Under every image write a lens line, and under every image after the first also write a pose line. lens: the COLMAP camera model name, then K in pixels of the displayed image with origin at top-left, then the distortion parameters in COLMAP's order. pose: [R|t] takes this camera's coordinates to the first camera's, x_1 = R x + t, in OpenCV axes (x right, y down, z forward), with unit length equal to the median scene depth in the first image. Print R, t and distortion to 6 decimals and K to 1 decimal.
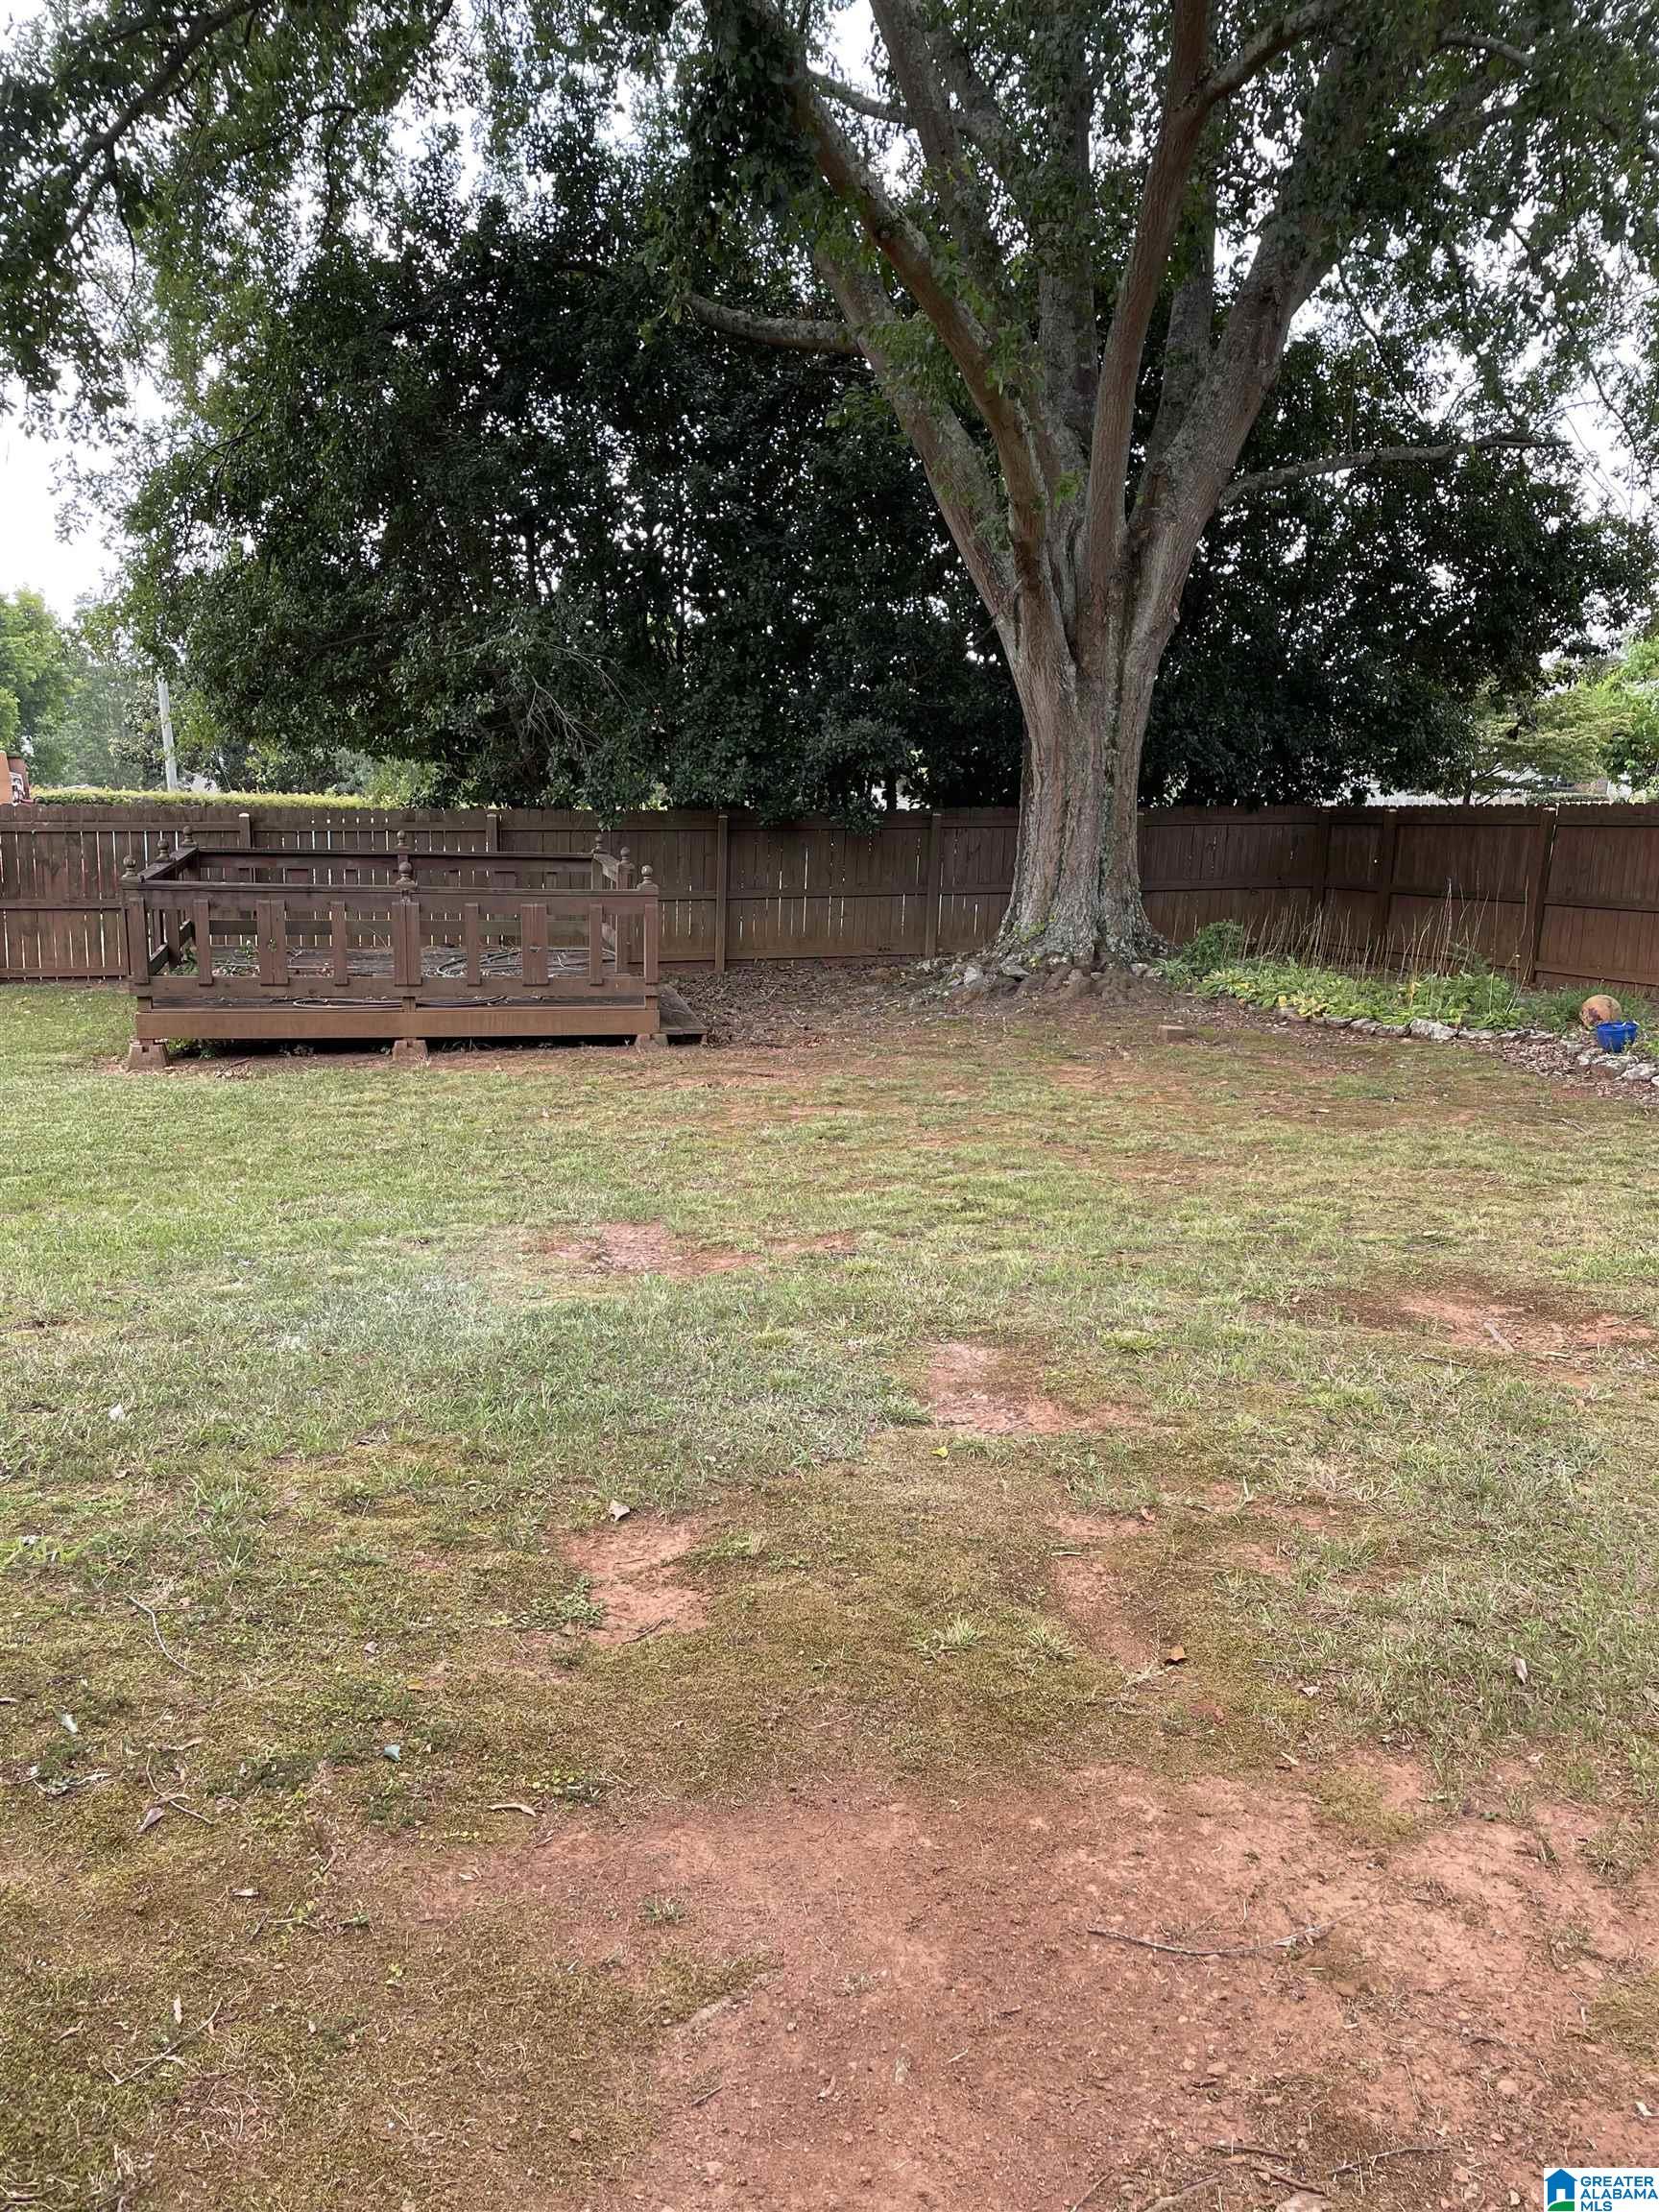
lens RADIAL K [[1684.7, 0, 827.2], [0, 1684.7, 1104.9], [0, 0, 1]] dist [0.074409, -0.094132]
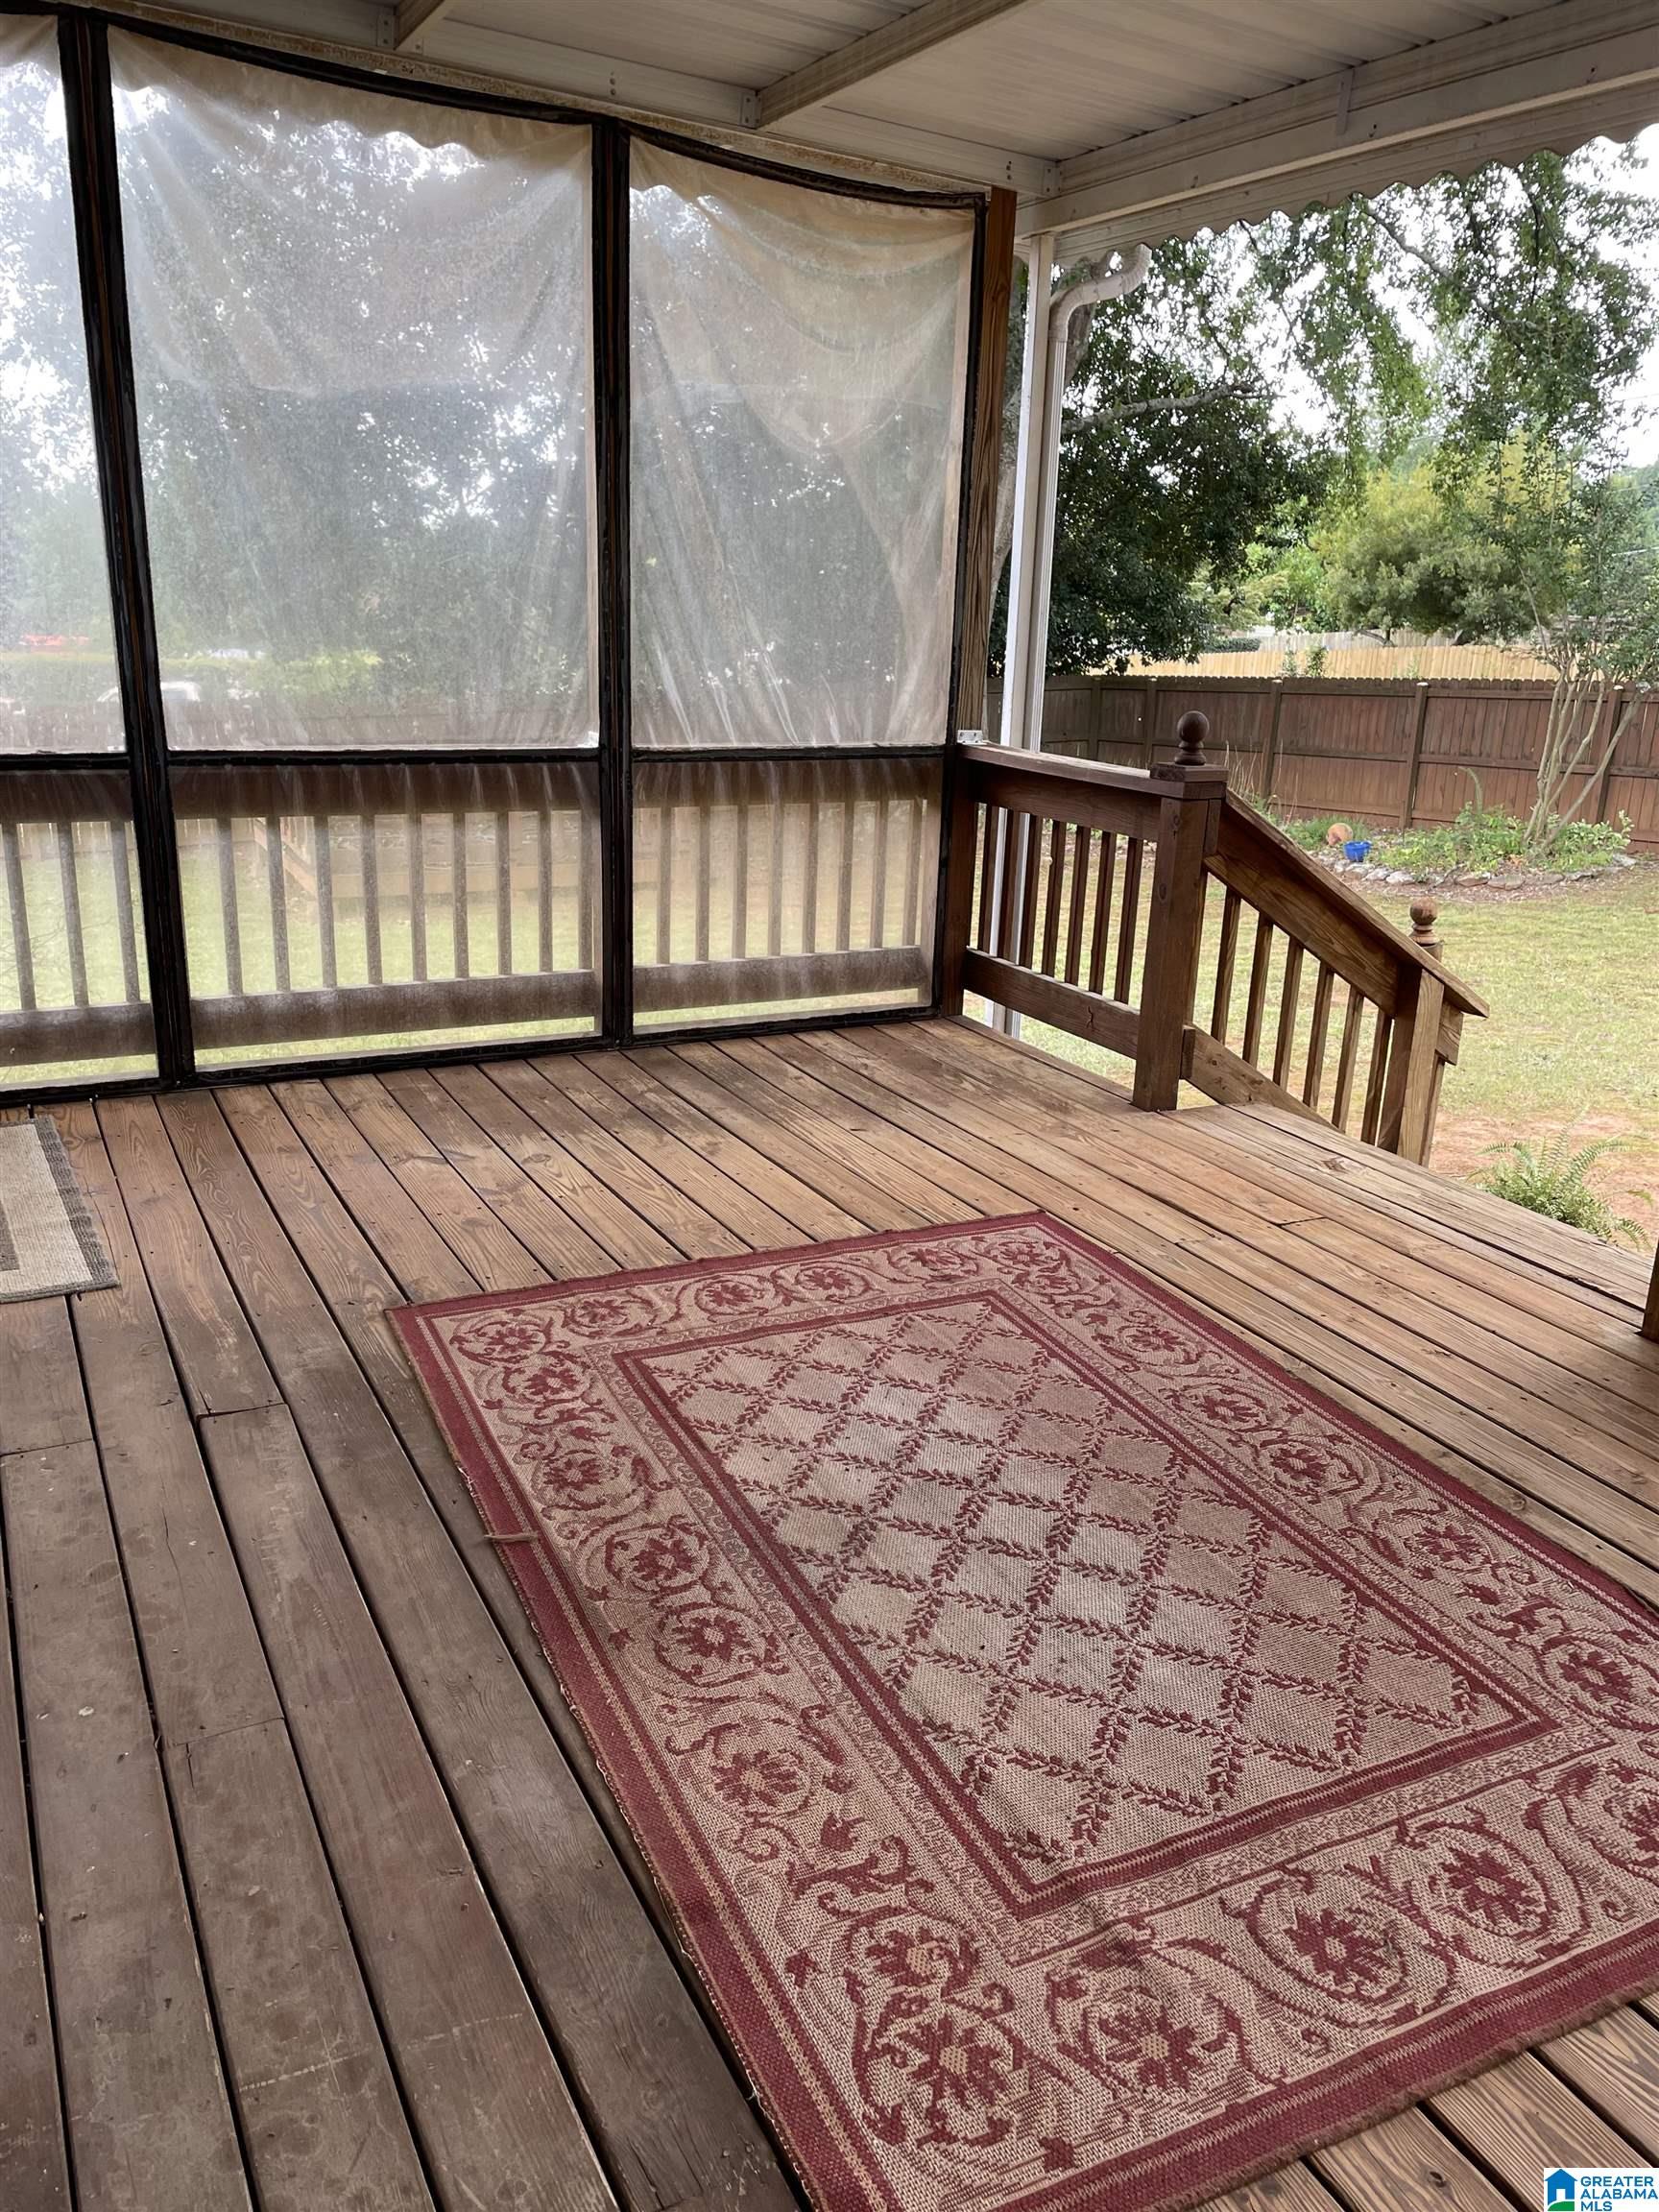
lens RADIAL K [[1684.7, 0, 828.4], [0, 1684.7, 1109.0], [0, 0, 1]] dist [0.074409, -0.094132]
pose [[0.978620, -0.069871, 0.193445, -0.170517], [0.050270, 0.993259, 0.104445, 0.003299], [-0.199438, -0.092487, 0.975536, -0.223022]]
